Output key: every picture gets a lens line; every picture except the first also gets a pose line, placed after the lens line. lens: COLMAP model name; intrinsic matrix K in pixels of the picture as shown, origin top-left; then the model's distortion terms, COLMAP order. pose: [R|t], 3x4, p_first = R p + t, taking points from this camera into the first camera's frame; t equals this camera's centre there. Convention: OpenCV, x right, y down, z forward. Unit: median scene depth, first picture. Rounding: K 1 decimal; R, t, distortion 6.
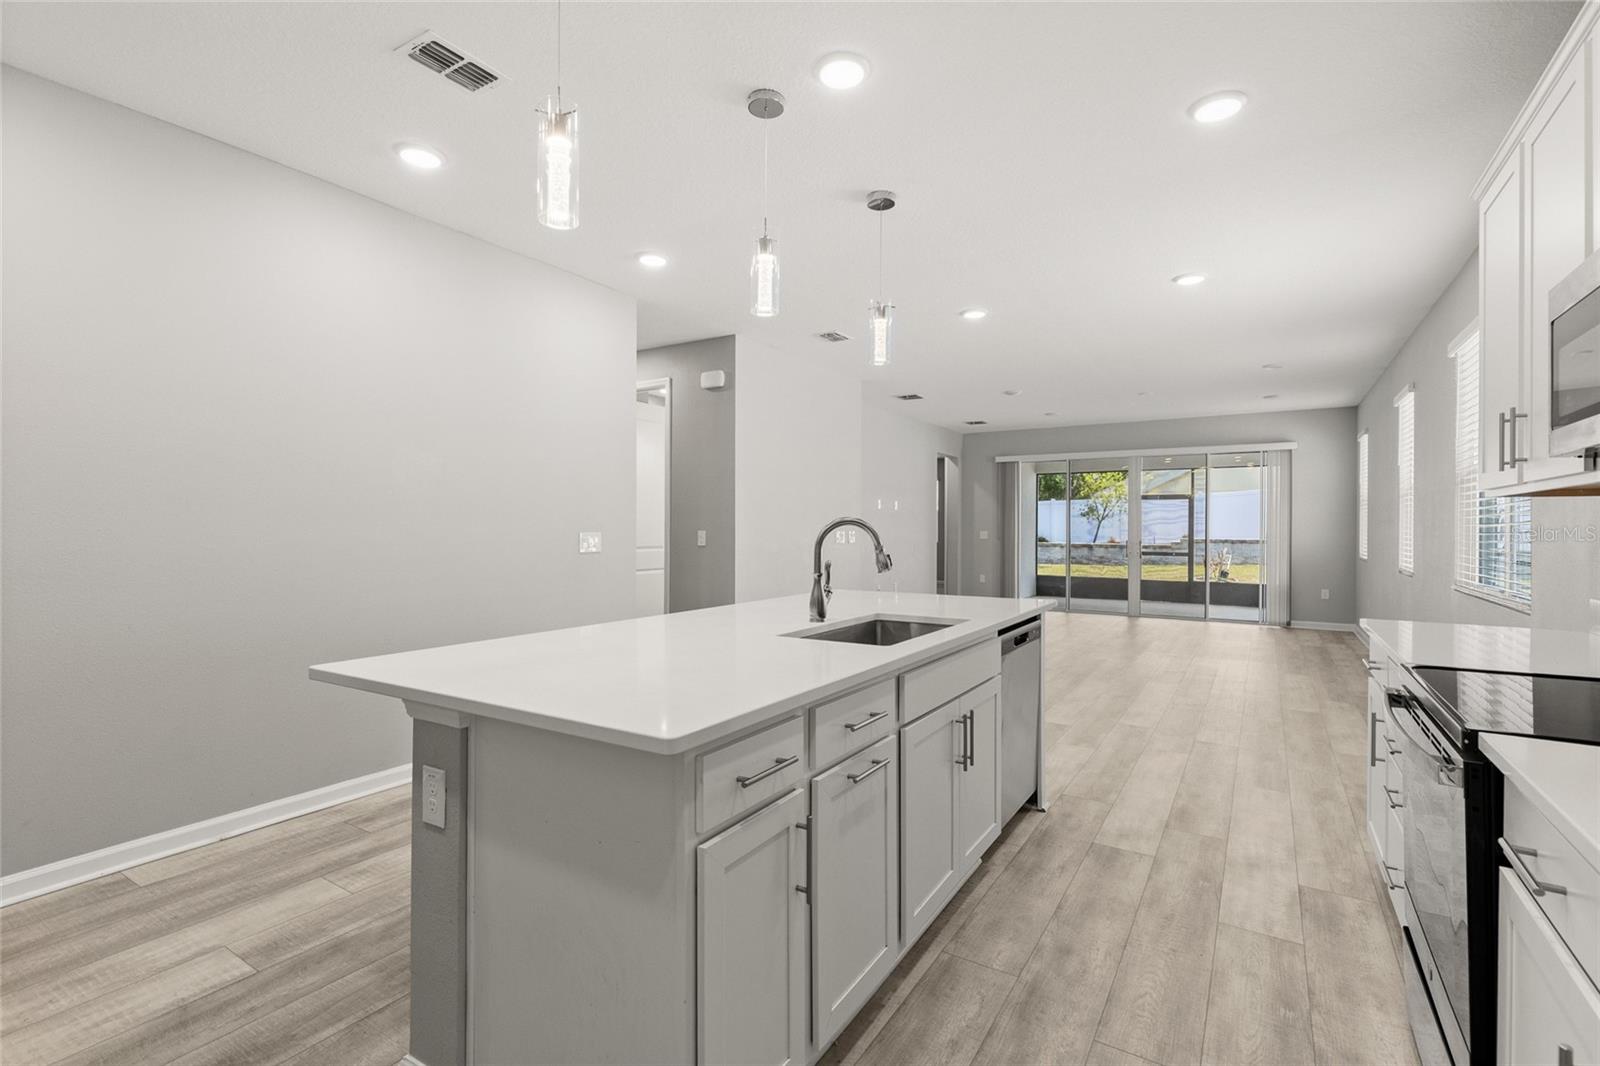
lens RADIAL K [[725.3, 0, 800.2], [0, 725.3, 528.8], [0, 0, 1]] dist [0.008742, -0.001106]
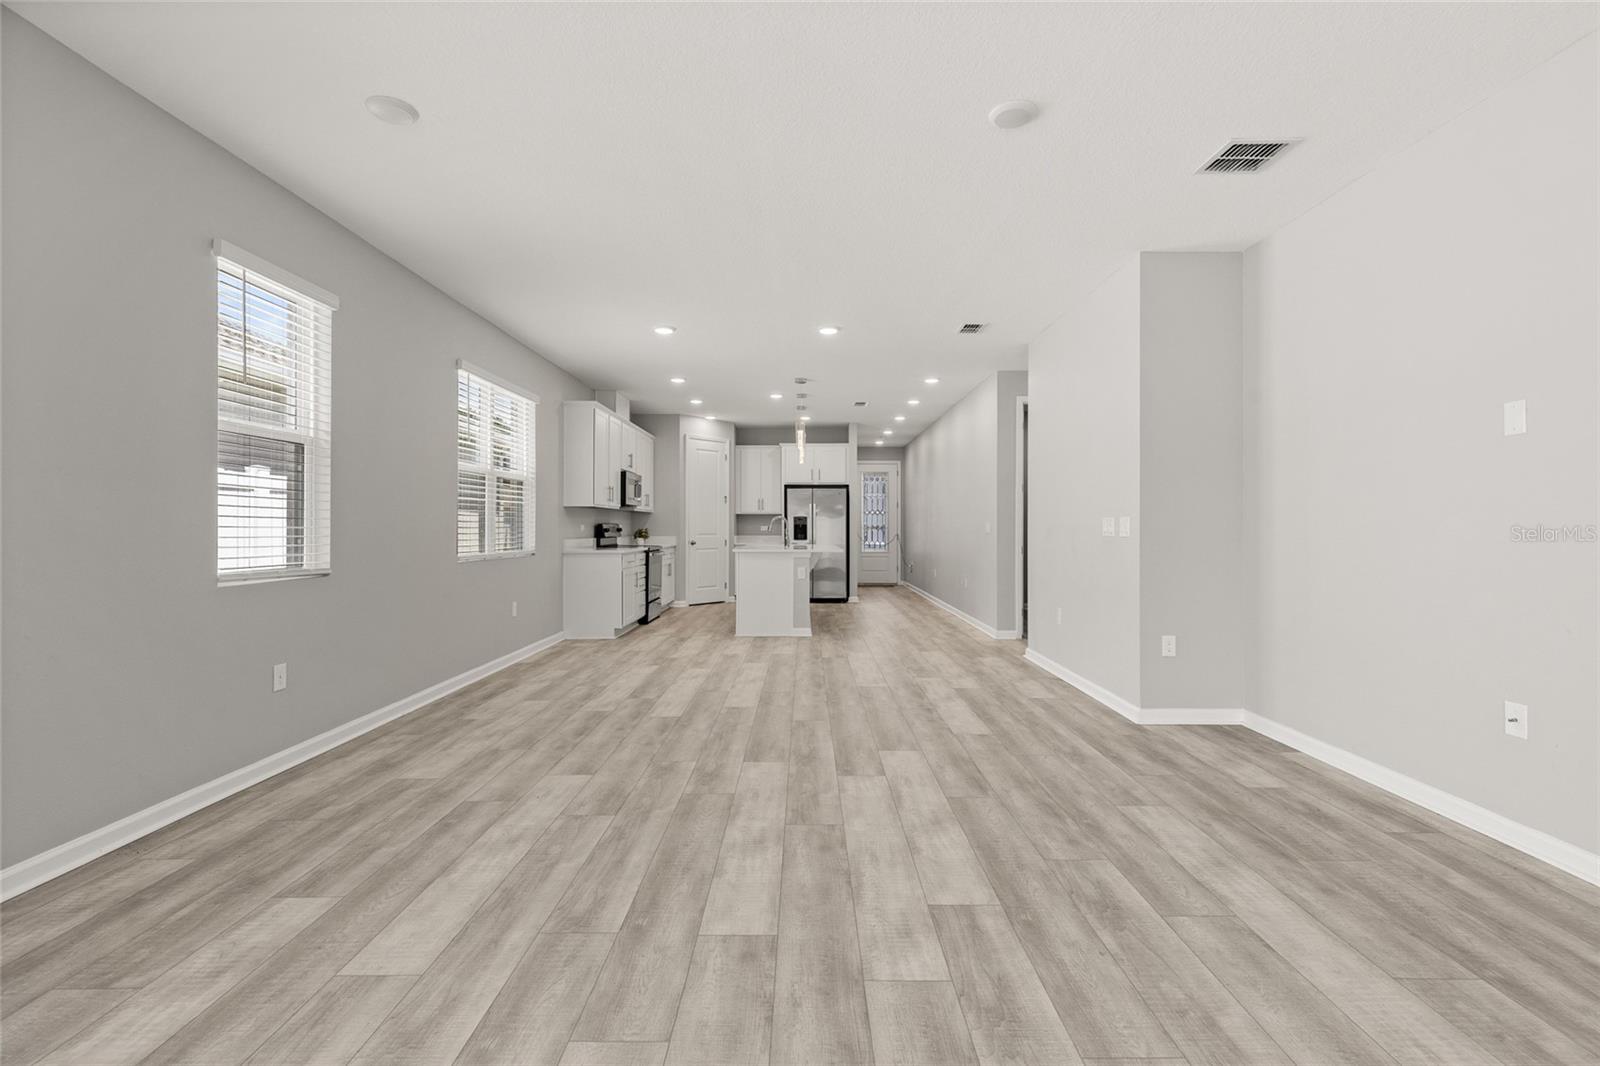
lens RADIAL K [[725.3, 0, 805.9], [0, 725.3, 520.9], [0, 0, 1]] dist [0.008742, -0.001106]
pose [[-0.842378, -0.010092, -0.538792, 1.498778], [-0.006493, 0.999942, -0.008578, 0.031053], [0.538847, -0.003727, -0.842395, 3.283969]]
